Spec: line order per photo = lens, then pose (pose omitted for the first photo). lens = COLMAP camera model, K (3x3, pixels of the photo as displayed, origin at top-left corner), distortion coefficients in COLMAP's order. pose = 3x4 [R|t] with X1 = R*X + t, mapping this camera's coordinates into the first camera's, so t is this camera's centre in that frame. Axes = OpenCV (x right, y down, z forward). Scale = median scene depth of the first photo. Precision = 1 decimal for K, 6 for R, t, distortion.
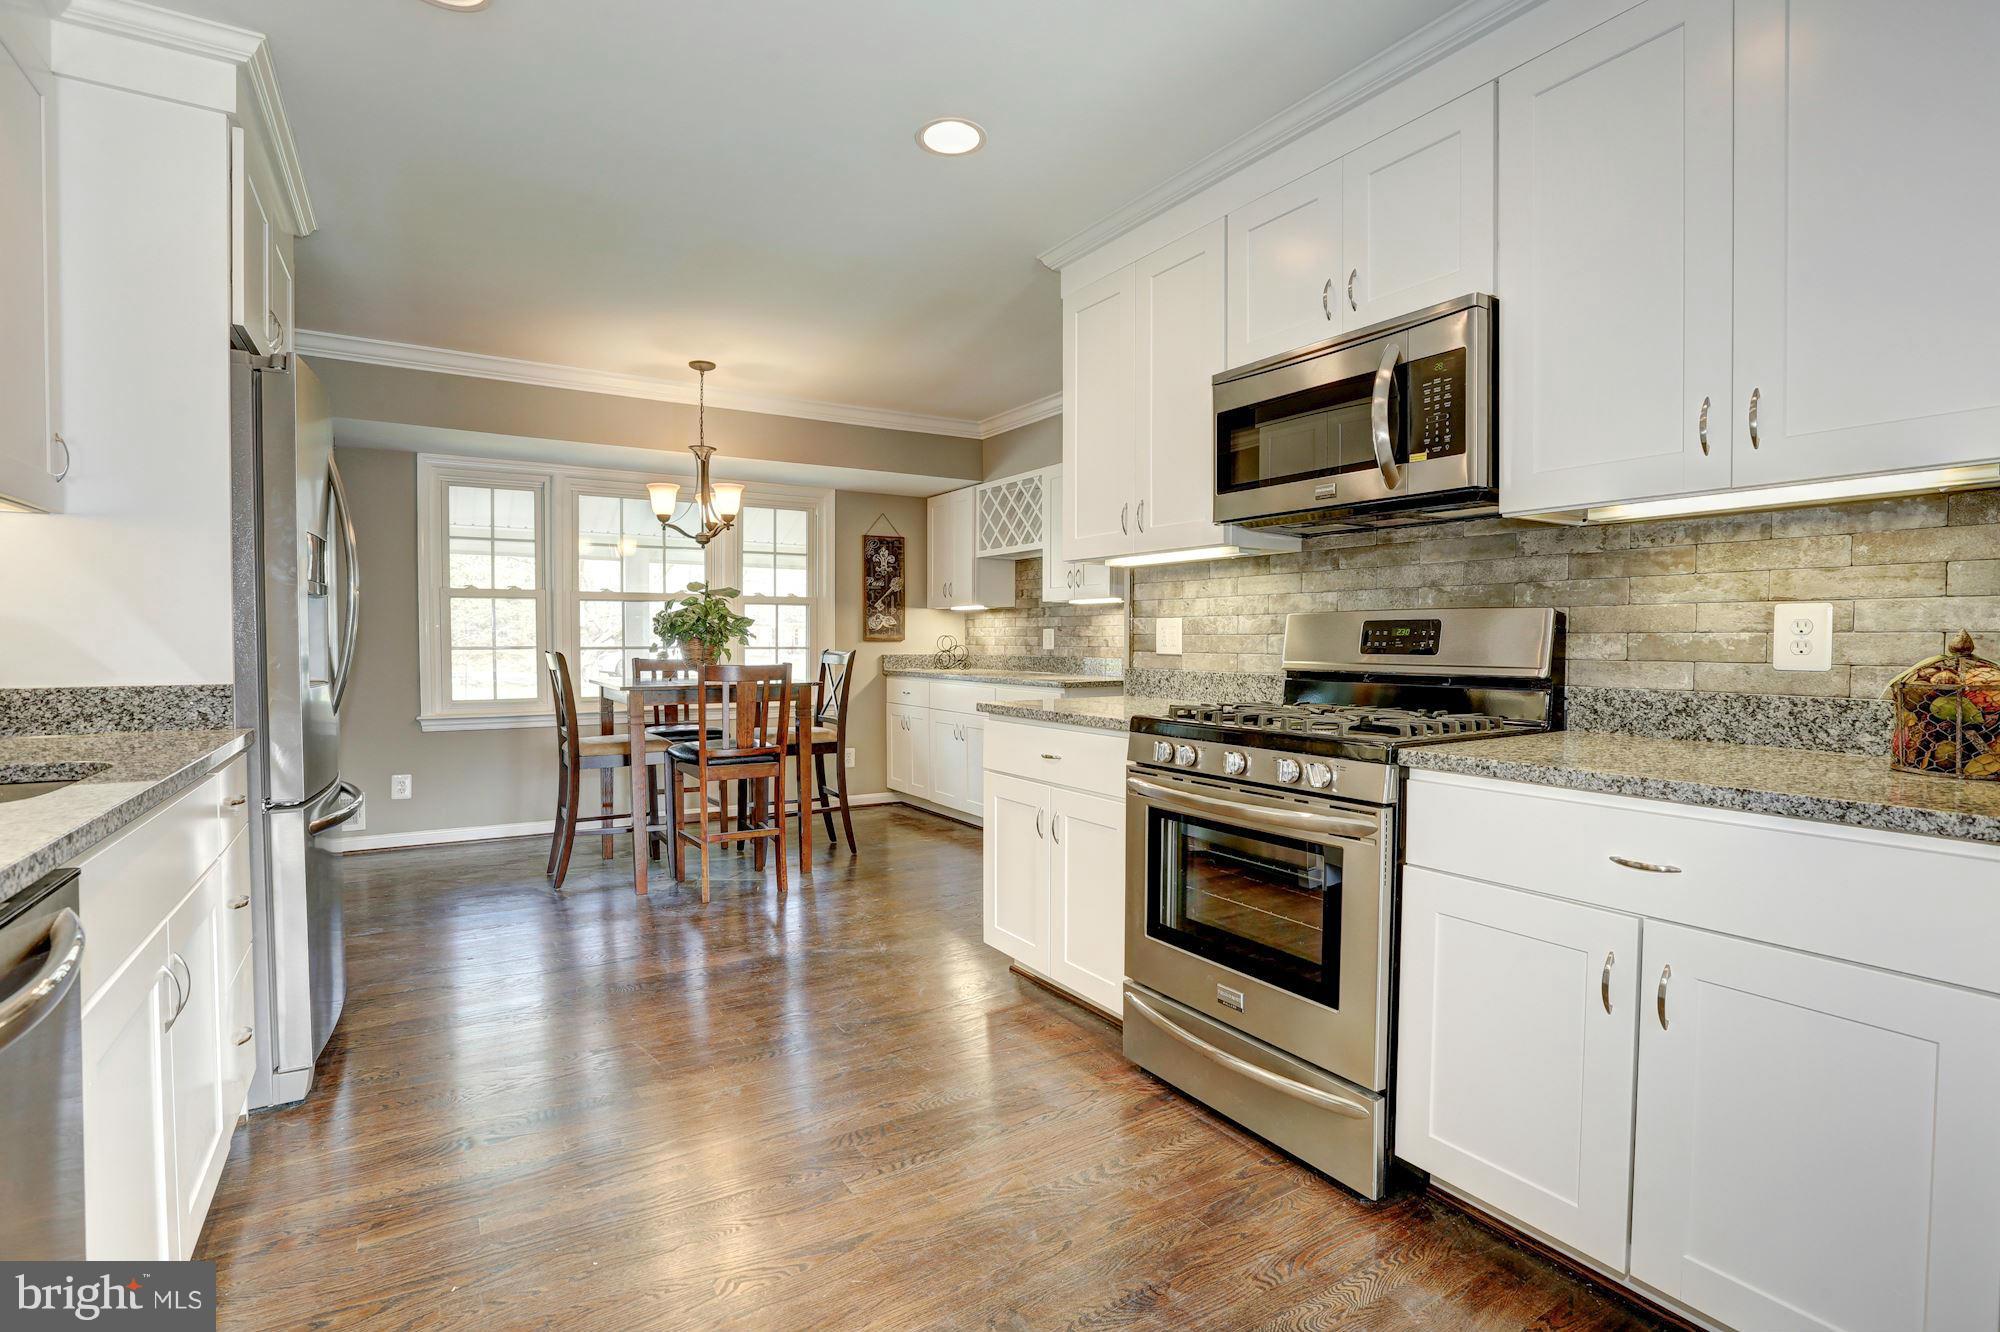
lens RADIAL K [[928.6, 0, 979.8], [0, 928.6, 641.7], [0, 0, 1]] dist [-0.029913, -0.000028]
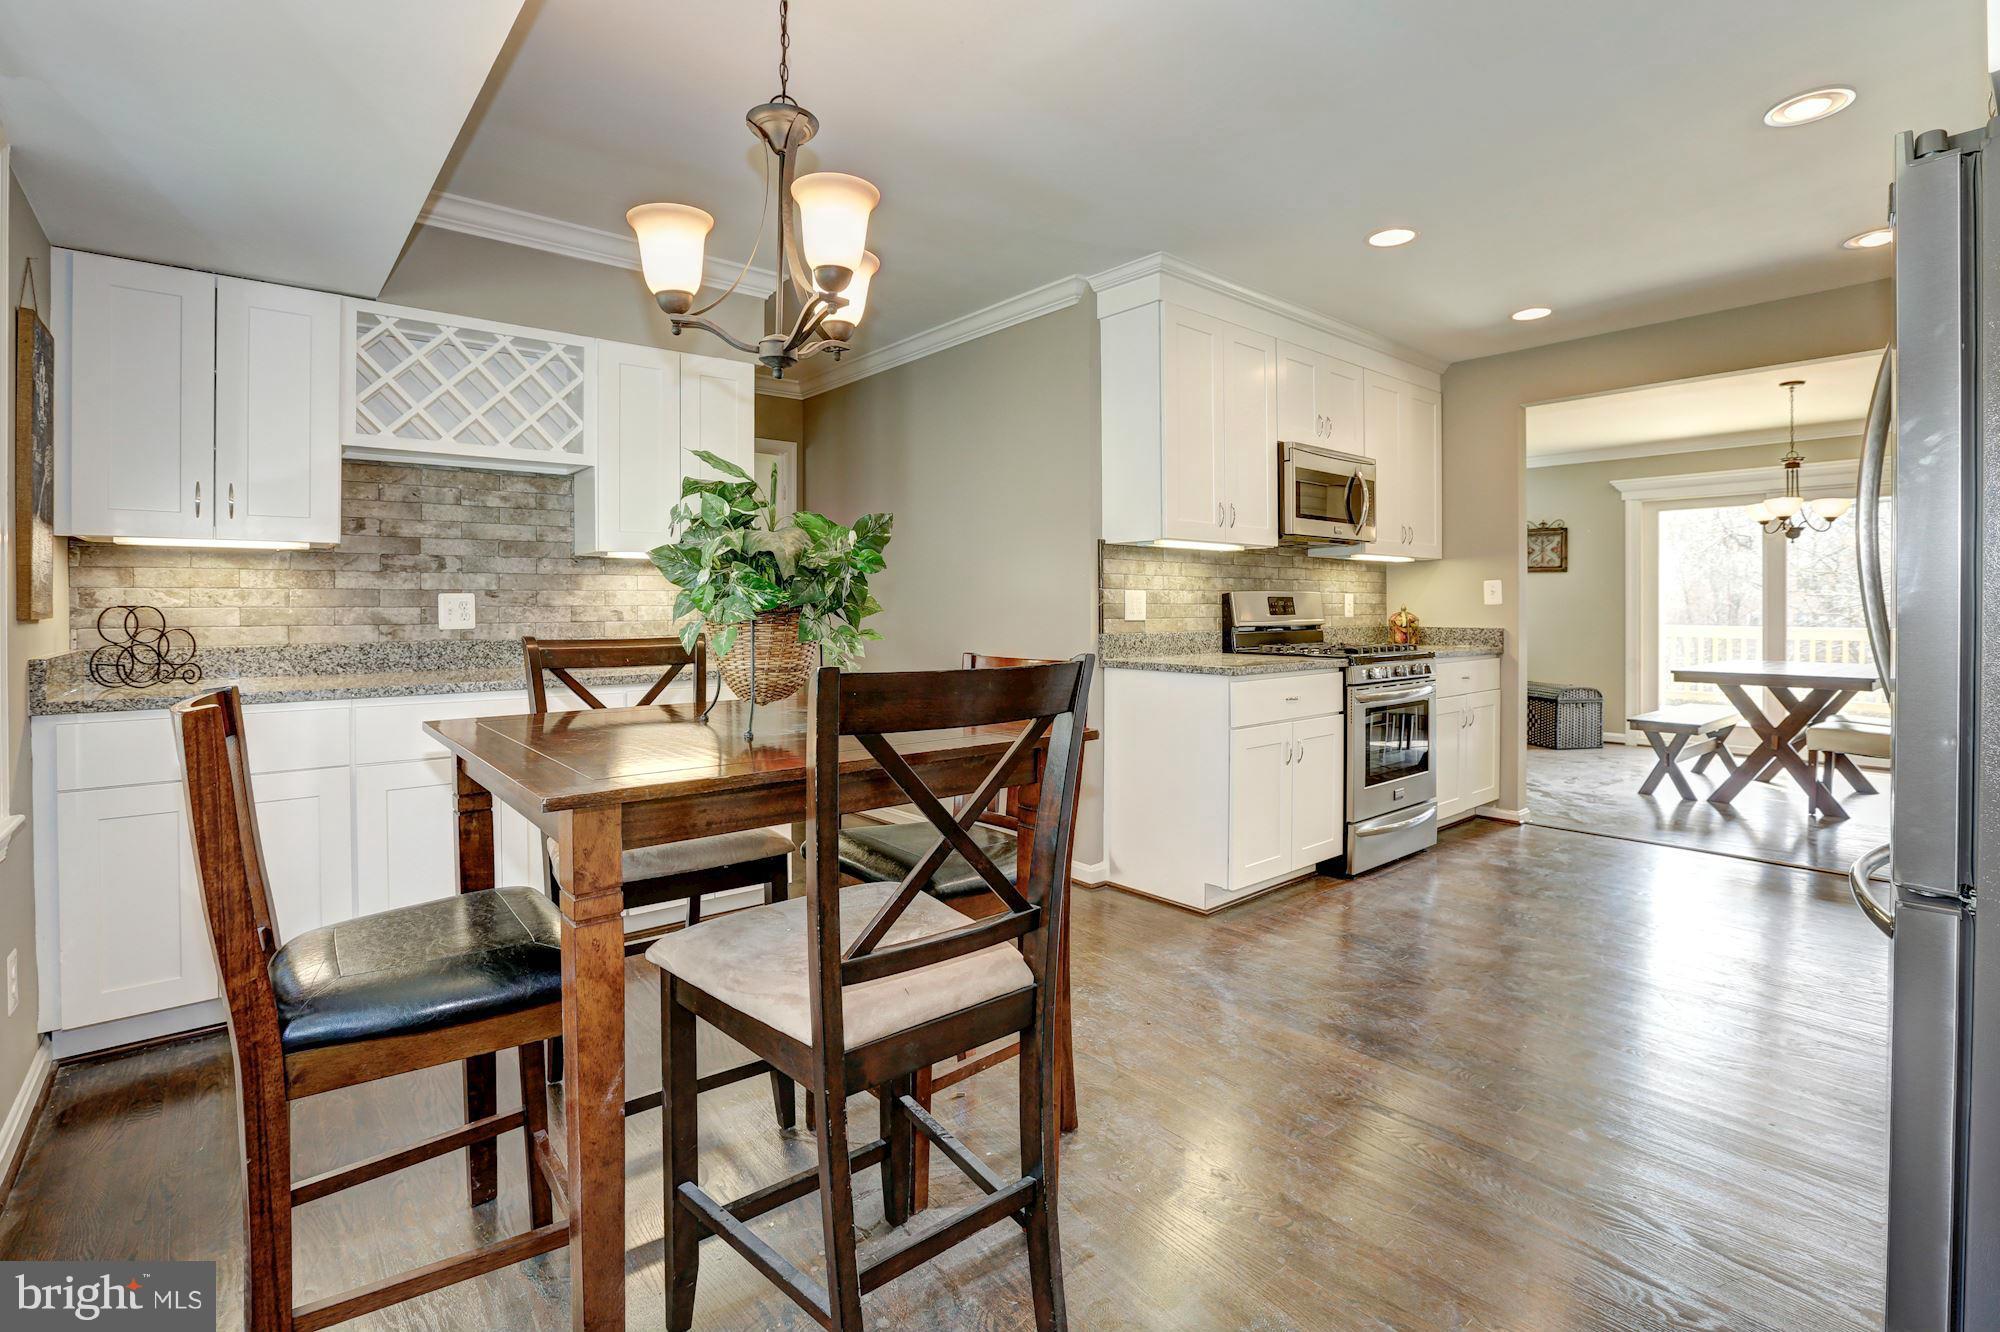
lens RADIAL K [[928.6, 0, 979.8], [0, 928.6, 641.7], [0, 0, 1]] dist [-0.029913, -0.000028]
pose [[-0.131216, -0.034833, 0.990742, -0.563773], [0.007436, 0.999320, 0.036119, -0.002162], [-0.991326, 0.012107, -0.130868, 0.785844]]
